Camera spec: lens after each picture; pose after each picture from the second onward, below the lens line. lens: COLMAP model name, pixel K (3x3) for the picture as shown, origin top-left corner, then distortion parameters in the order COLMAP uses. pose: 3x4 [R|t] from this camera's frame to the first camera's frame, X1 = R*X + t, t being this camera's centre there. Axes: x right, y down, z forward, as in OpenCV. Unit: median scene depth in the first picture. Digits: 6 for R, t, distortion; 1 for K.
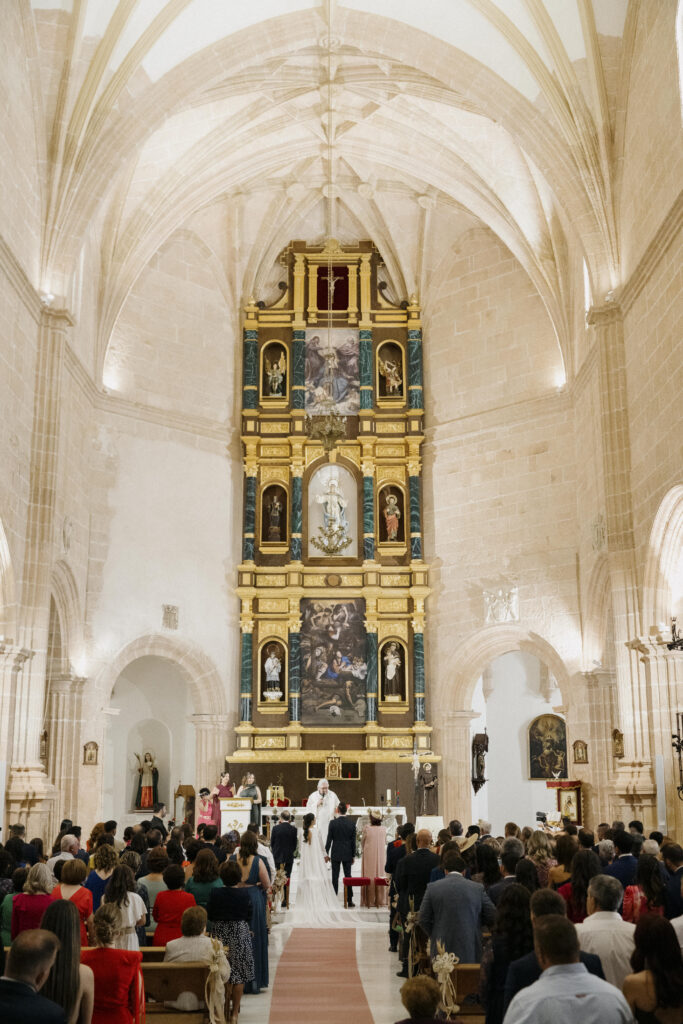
lens RADIAL K [[1207.6, 0, 341.5], [0, 1207.6, 512.0], [0, 0, 1]] dist [-0.008795, 0.002438]
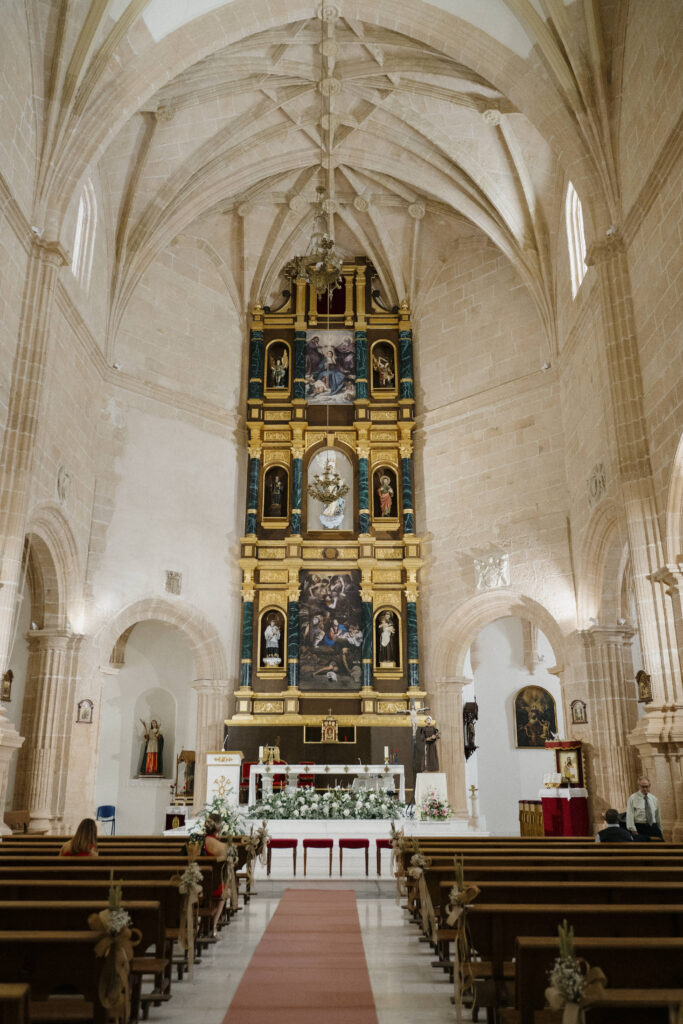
lens RADIAL K [[838.0, 0, 335.0], [0, 838.0, 507.1], [0, 0, 1]] dist [-0.004988, -0.001045]
pose [[0.999973, 0.002215, -0.007007, 0.002219], [-0.002864, 0.995564, -0.094039, 0.087300], [0.006768, 0.094057, 0.995544, 0.269619]]
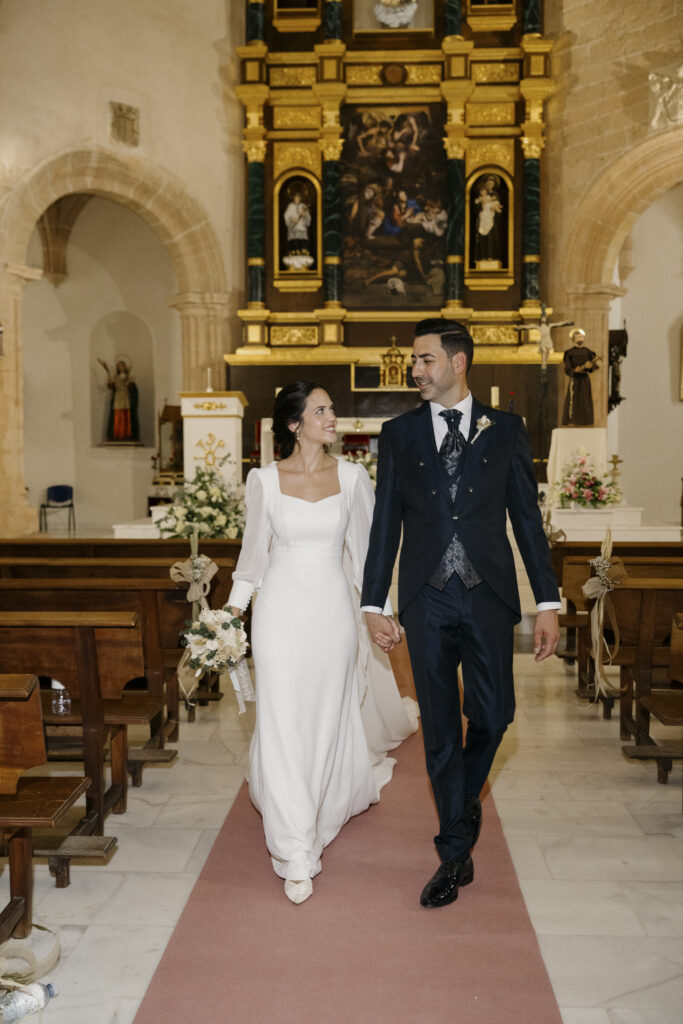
lens RADIAL K [[1022.0, 0, 341.5], [0, 1022.0, 512.0], [0, 0, 1]] dist [-0.007441, -0.001038]
pose [[0.998688, 0.005044, -0.050957, -0.006005], [0.008845, 0.963189, 0.268680, 0.134336], [0.050437, -0.268778, 0.961881, 0.448966]]
